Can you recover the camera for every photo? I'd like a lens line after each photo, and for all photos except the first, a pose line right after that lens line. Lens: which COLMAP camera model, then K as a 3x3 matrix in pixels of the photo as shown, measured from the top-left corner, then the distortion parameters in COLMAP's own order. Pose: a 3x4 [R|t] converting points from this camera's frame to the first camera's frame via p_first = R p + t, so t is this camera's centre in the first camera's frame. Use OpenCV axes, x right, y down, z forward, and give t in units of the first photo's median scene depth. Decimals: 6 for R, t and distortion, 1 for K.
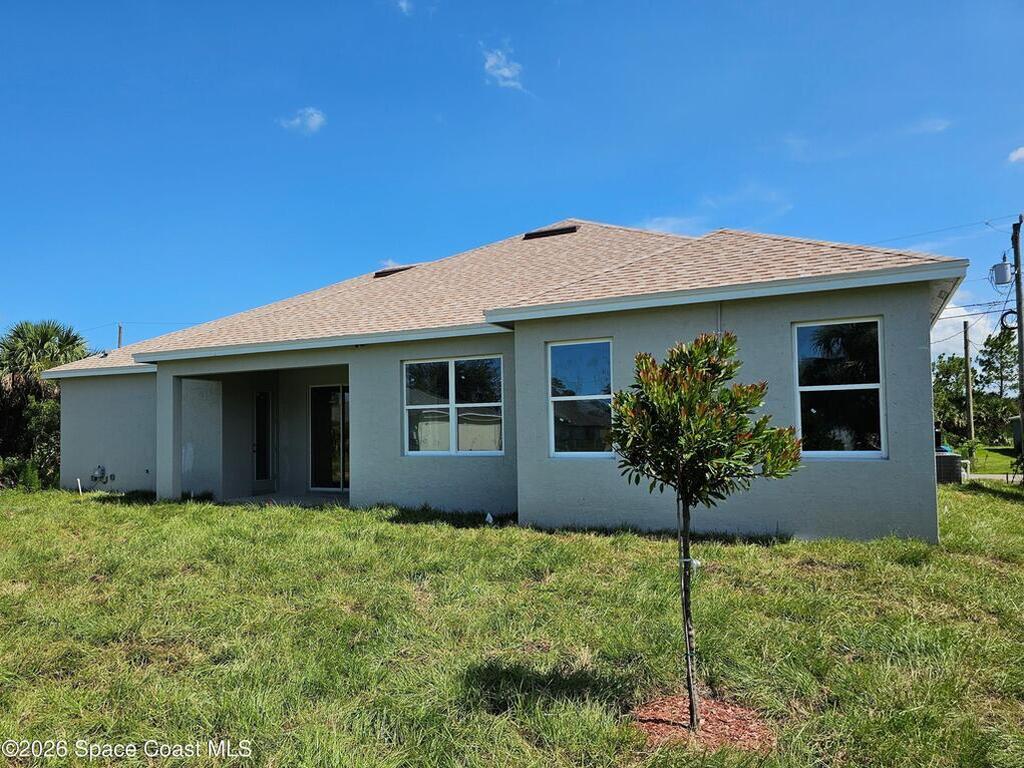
lens RADIAL K [[686.2, 0, 515.8], [0, 686.2, 388.2], [0, 0, 1]] dist [0.071300, -0.089076]
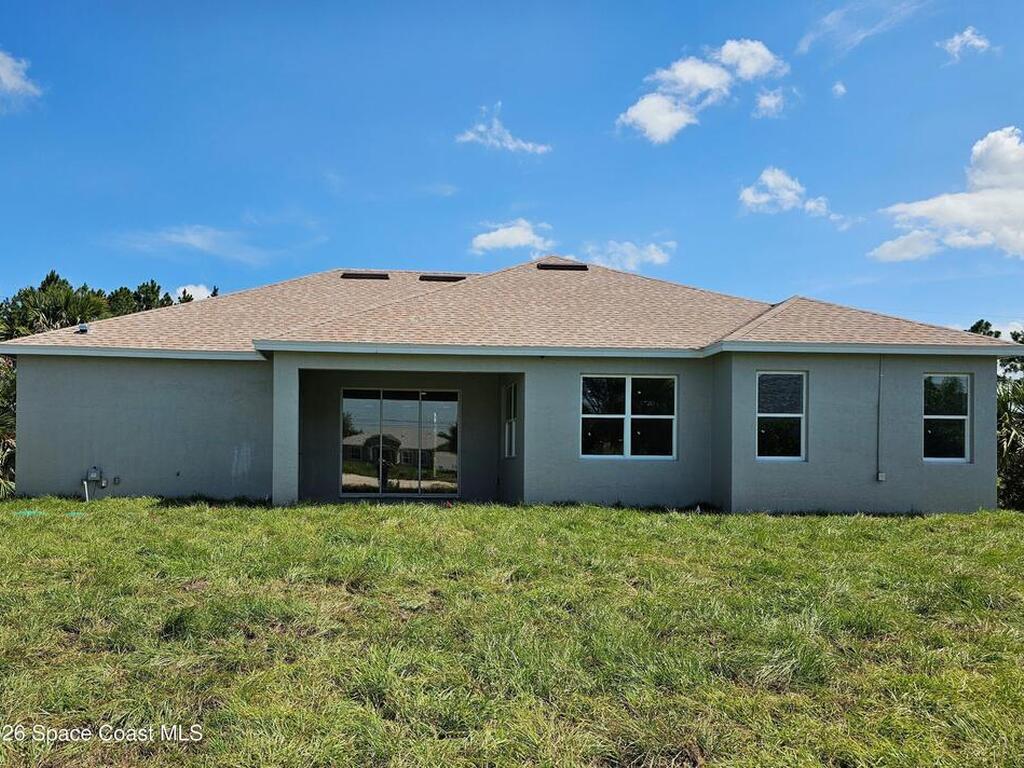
lens RADIAL K [[686.2, 0, 515.8], [0, 686.2, 388.2], [0, 0, 1]] dist [0.071300, -0.089076]
pose [[0.866527, 0.066936, 0.494621, -0.822470], [-0.053452, 0.997713, -0.041375, 0.036498], [-0.496260, 0.009413, 0.868123, 0.081224]]
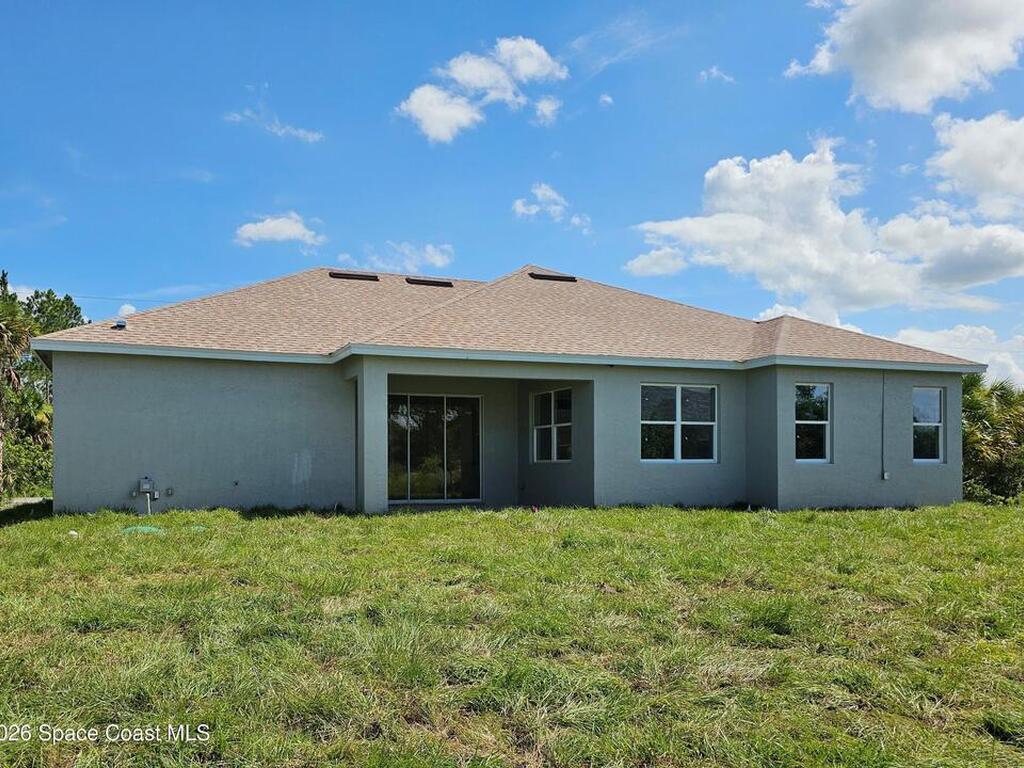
lens RADIAL K [[686.2, 0, 515.8], [0, 686.2, 388.2], [0, 0, 1]] dist [0.071300, -0.089076]
pose [[0.733632, 0.080904, 0.674713, -1.139642], [-0.055210, 0.996701, -0.059482, 0.053302], [-0.677300, 0.006387, 0.735679, 0.273816]]
